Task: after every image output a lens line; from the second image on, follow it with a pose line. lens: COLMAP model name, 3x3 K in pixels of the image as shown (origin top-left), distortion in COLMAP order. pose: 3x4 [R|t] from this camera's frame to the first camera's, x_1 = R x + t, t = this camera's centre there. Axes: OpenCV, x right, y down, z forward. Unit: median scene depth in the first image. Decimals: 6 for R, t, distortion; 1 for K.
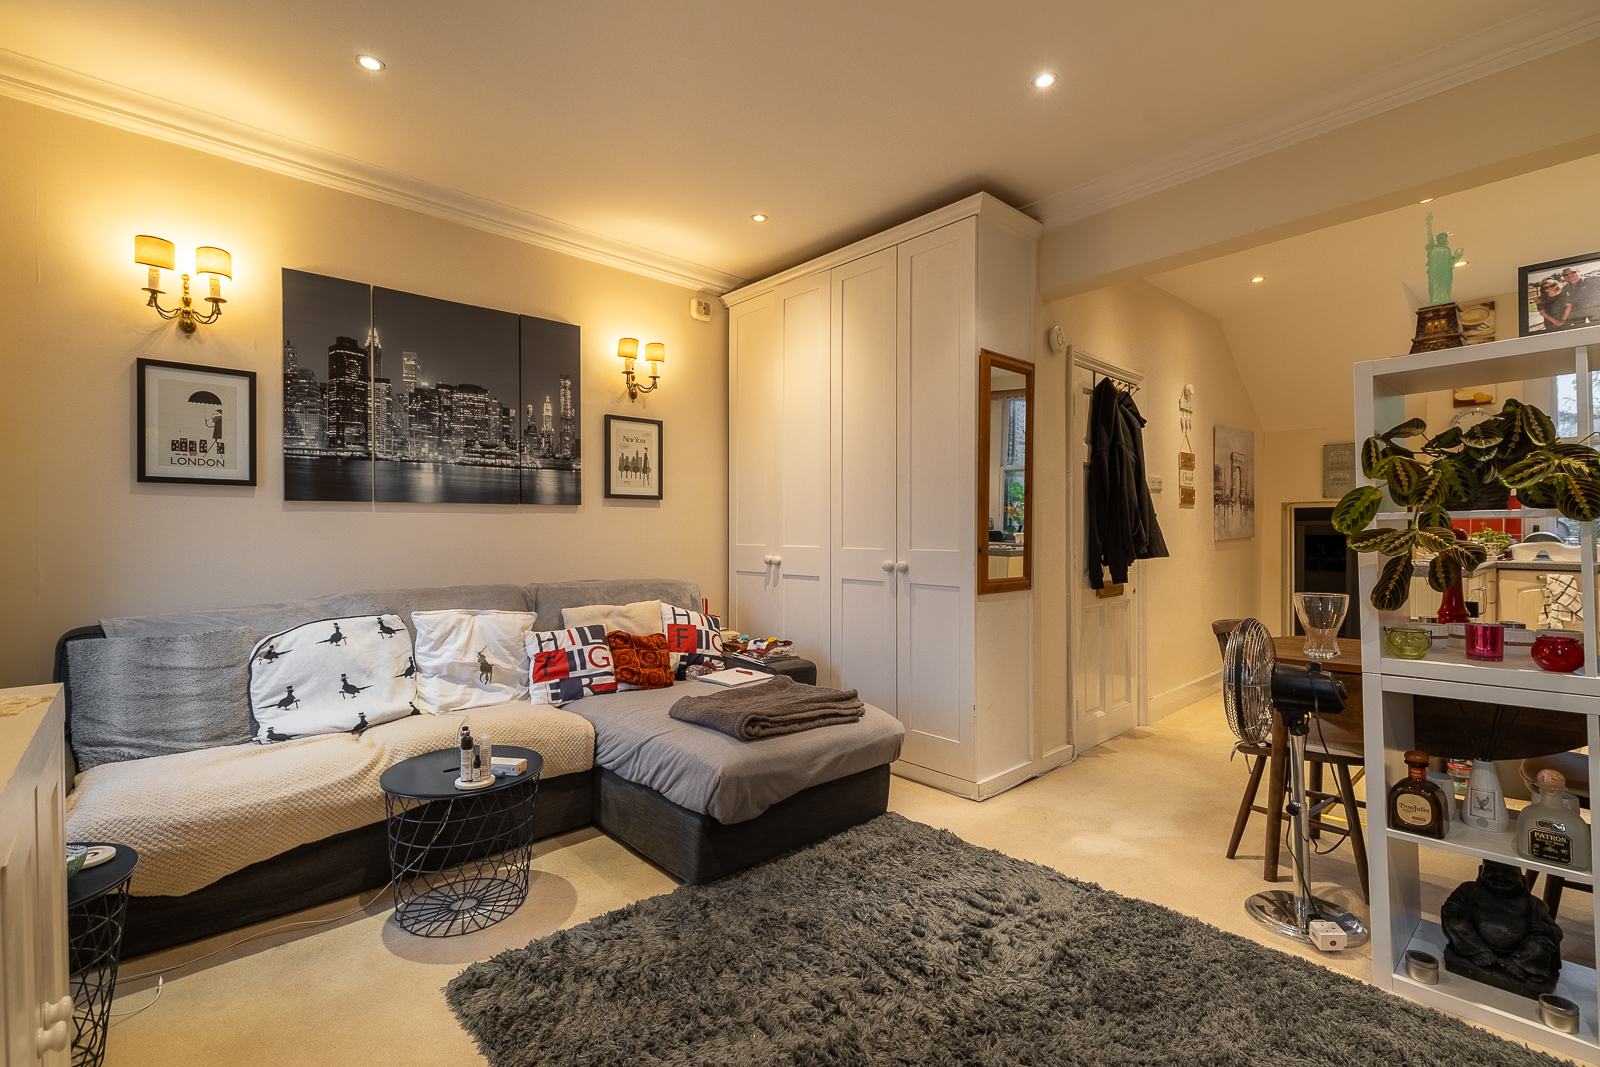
lens RADIAL K [[720.5, 0, 808.7], [0, 720.5, 532.1], [0, 0, 1]] dist [0.000423, 0.000581]
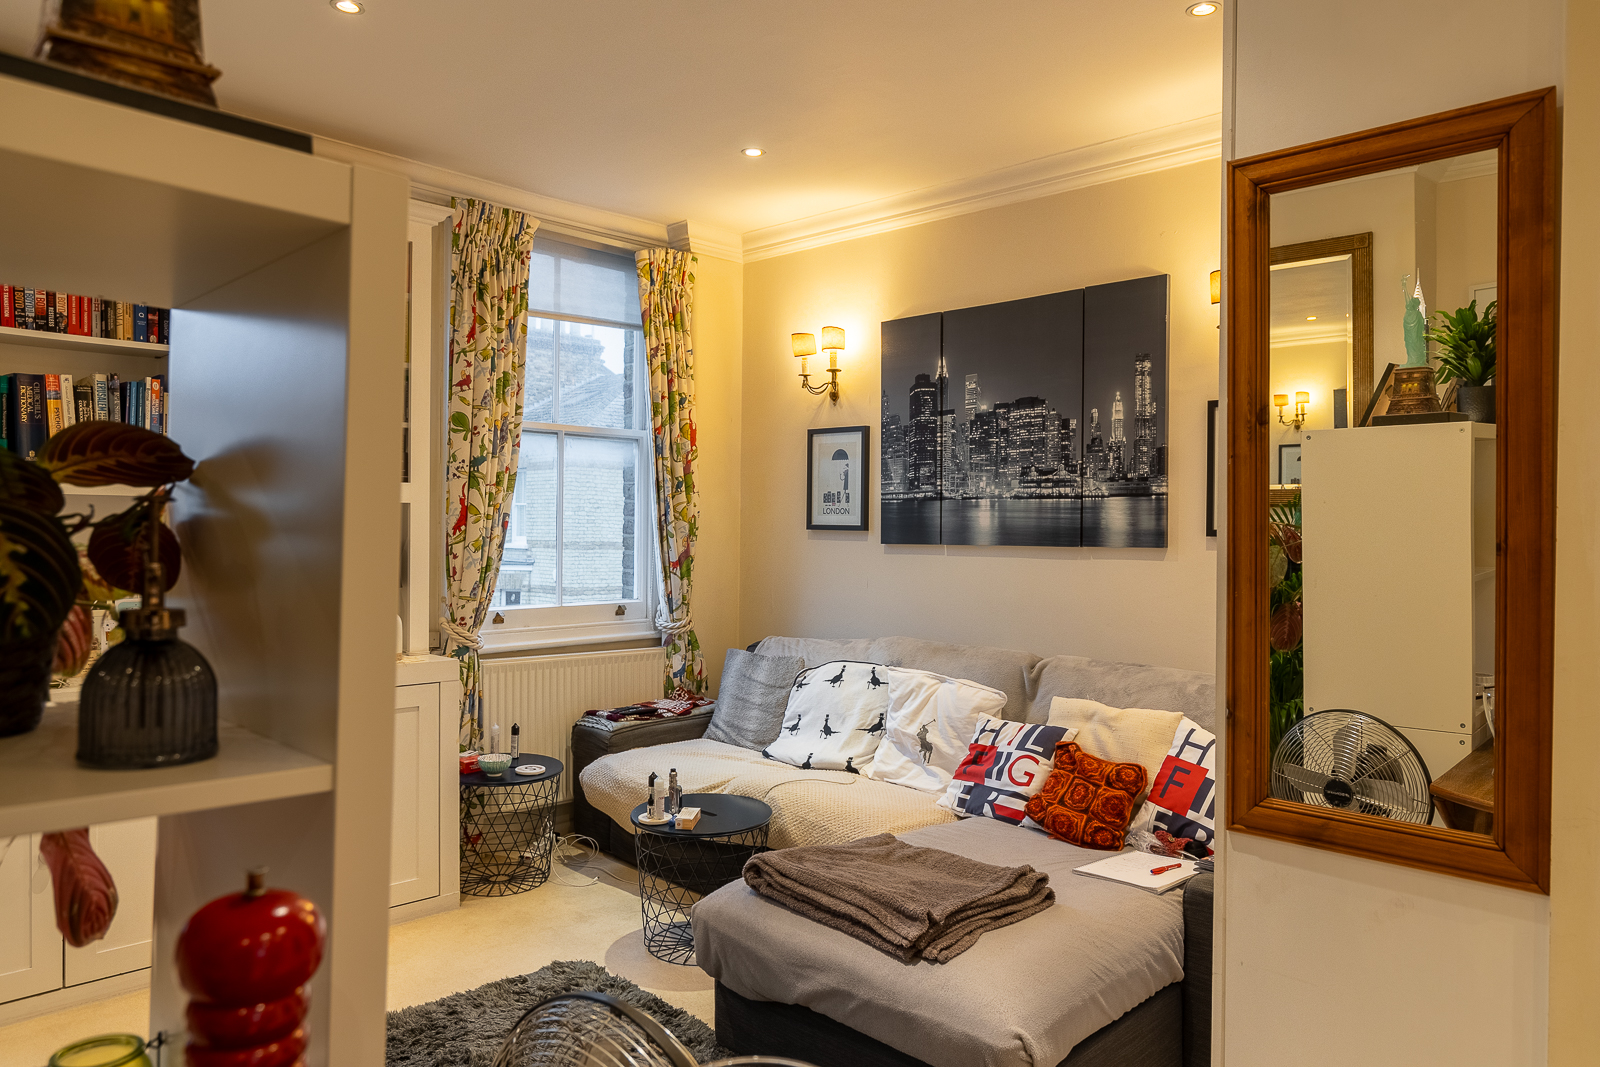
lens RADIAL K [[1083.6, 0, 800.4], [0, 1083.6, 529.6], [0, 0, 1]] dist [-0.001733, 0.000295]
pose [[0.045064, 0.008106, -0.998951, 0.757520], [-0.011017, 0.999910, 0.007616, -0.067912], [0.998923, 0.010663, 0.045150, 0.733261]]
